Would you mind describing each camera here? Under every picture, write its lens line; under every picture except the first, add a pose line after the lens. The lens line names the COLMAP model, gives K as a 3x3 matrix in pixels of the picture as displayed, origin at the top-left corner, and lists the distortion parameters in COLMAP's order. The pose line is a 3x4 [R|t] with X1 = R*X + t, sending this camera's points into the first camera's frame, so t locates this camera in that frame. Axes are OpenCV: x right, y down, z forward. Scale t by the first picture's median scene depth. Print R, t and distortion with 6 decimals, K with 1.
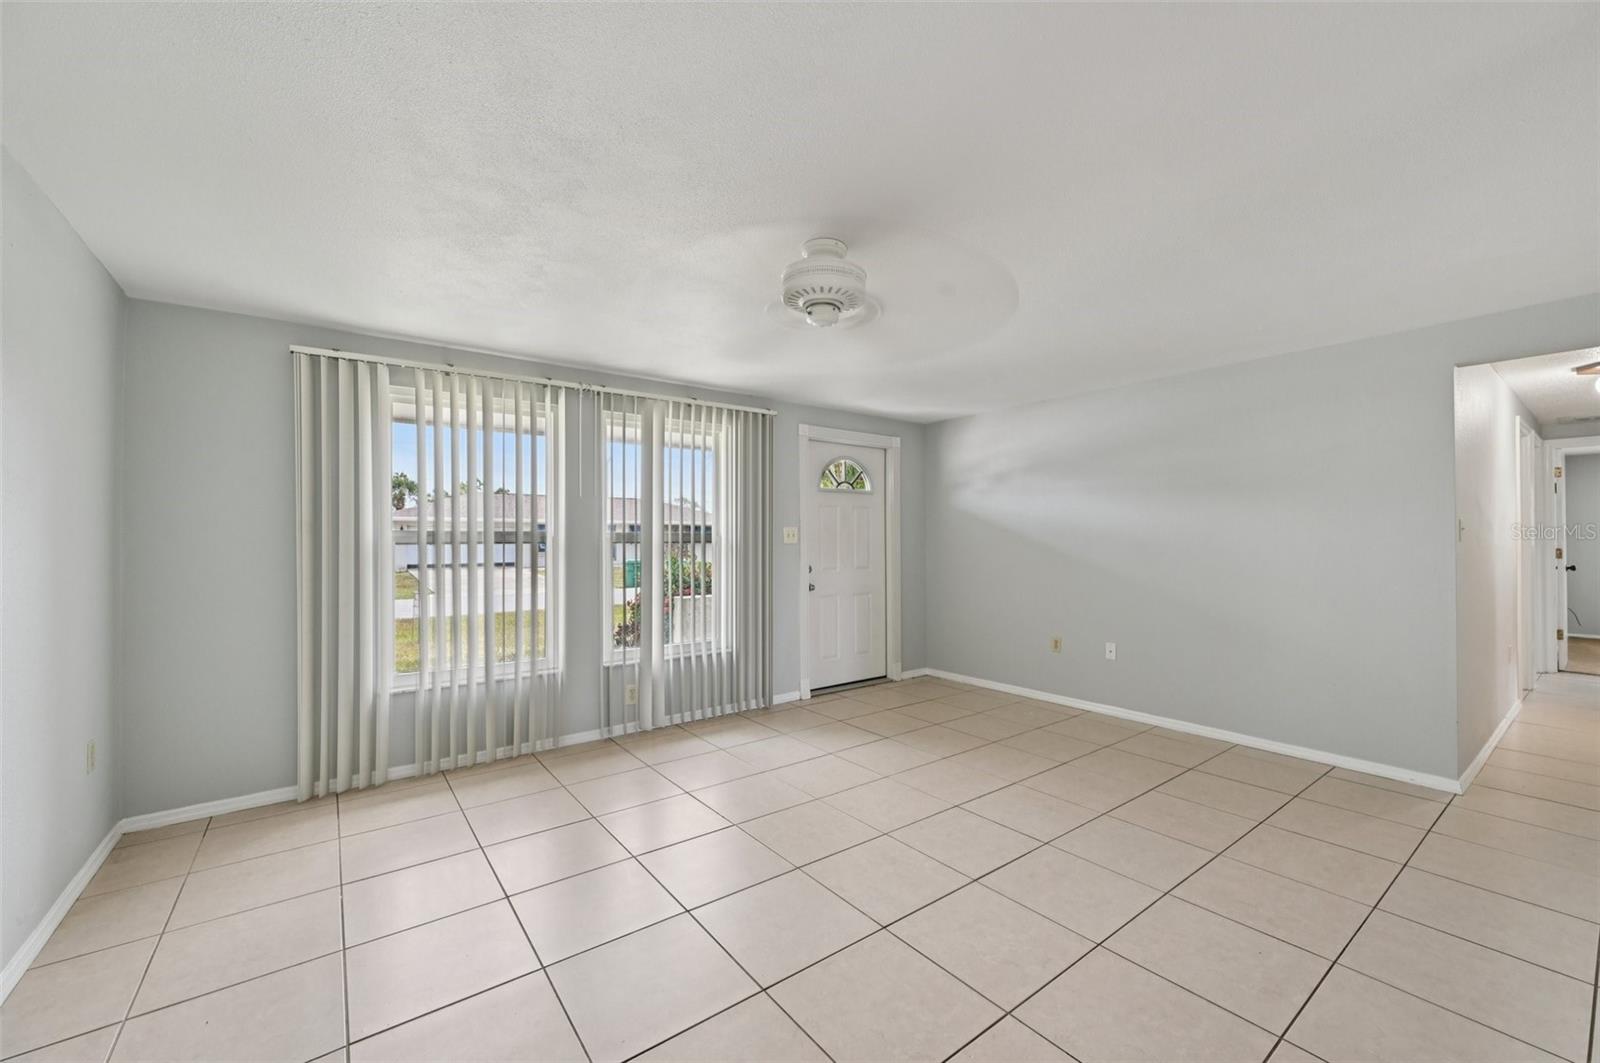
lens RADIAL K [[631.1, 0, 799.4], [0, 631.1, 537.1], [0, 0, 1]] dist [-0.003790, 0.000254]
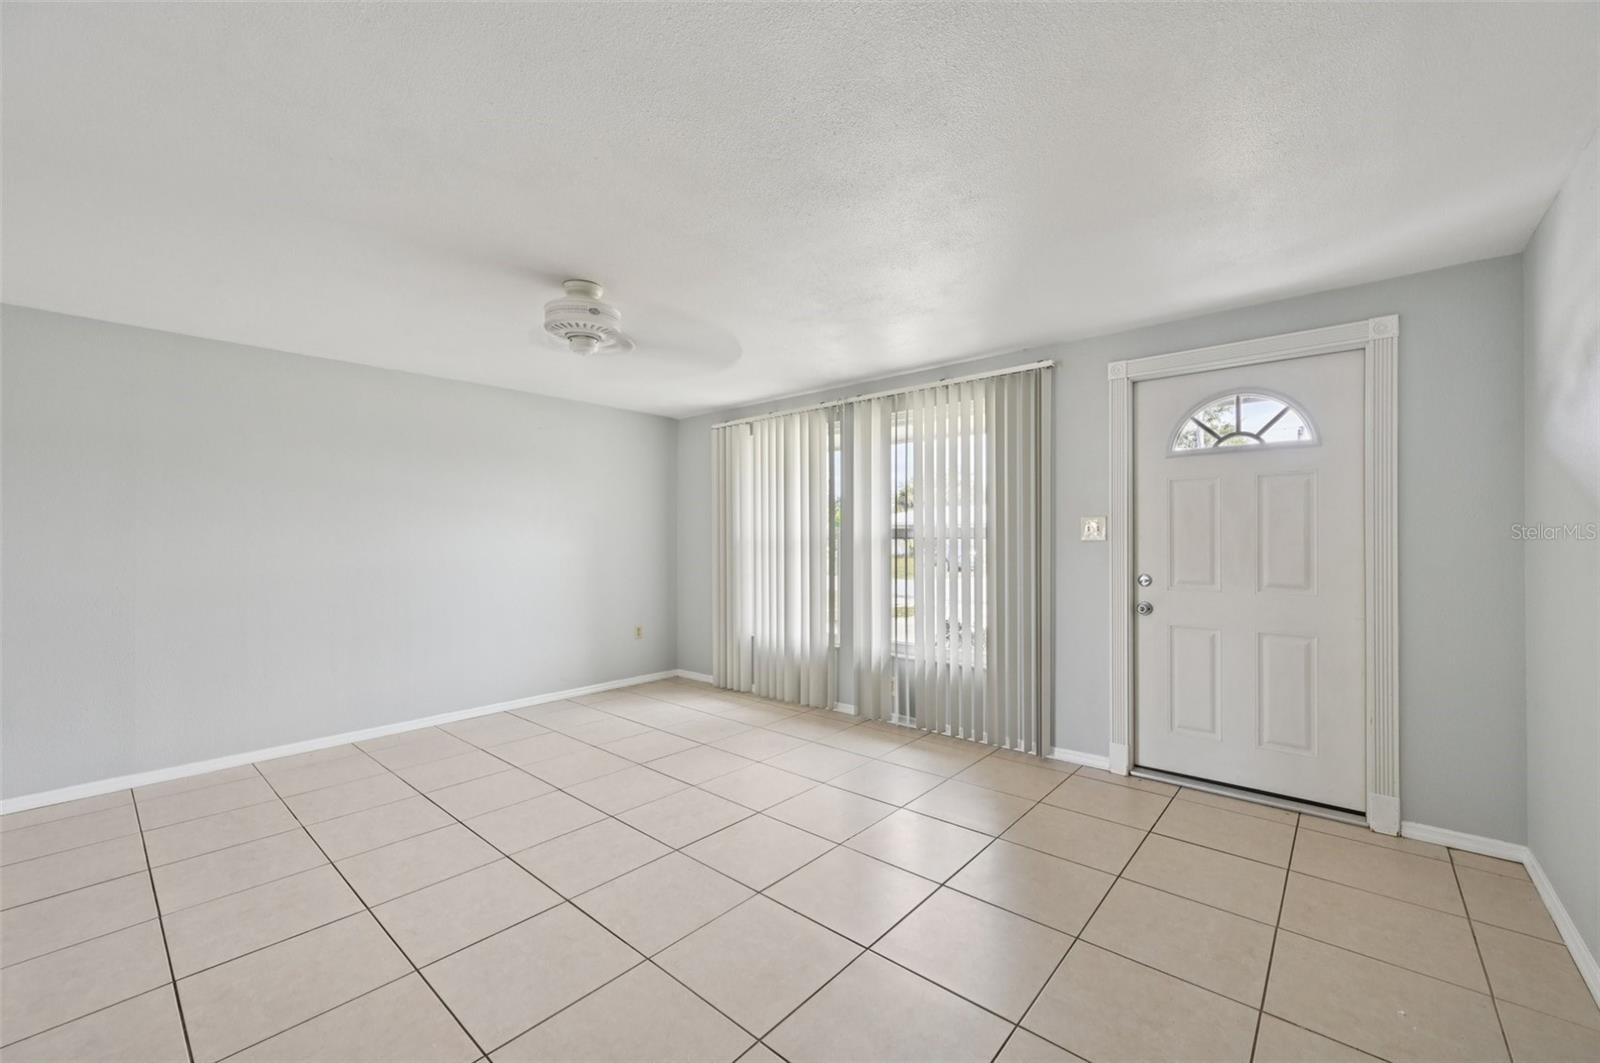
lens RADIAL K [[631.1, 0, 799.5], [0, 631.1, 533.8], [0, 0, 1]] dist [-0.003790, 0.000254]
pose [[0.208174, -0.003475, -0.978086, 0.689353], [0.006312, 0.999978, -0.002209, 0.002867], [0.978071, -0.005714, 0.208191, 0.623075]]
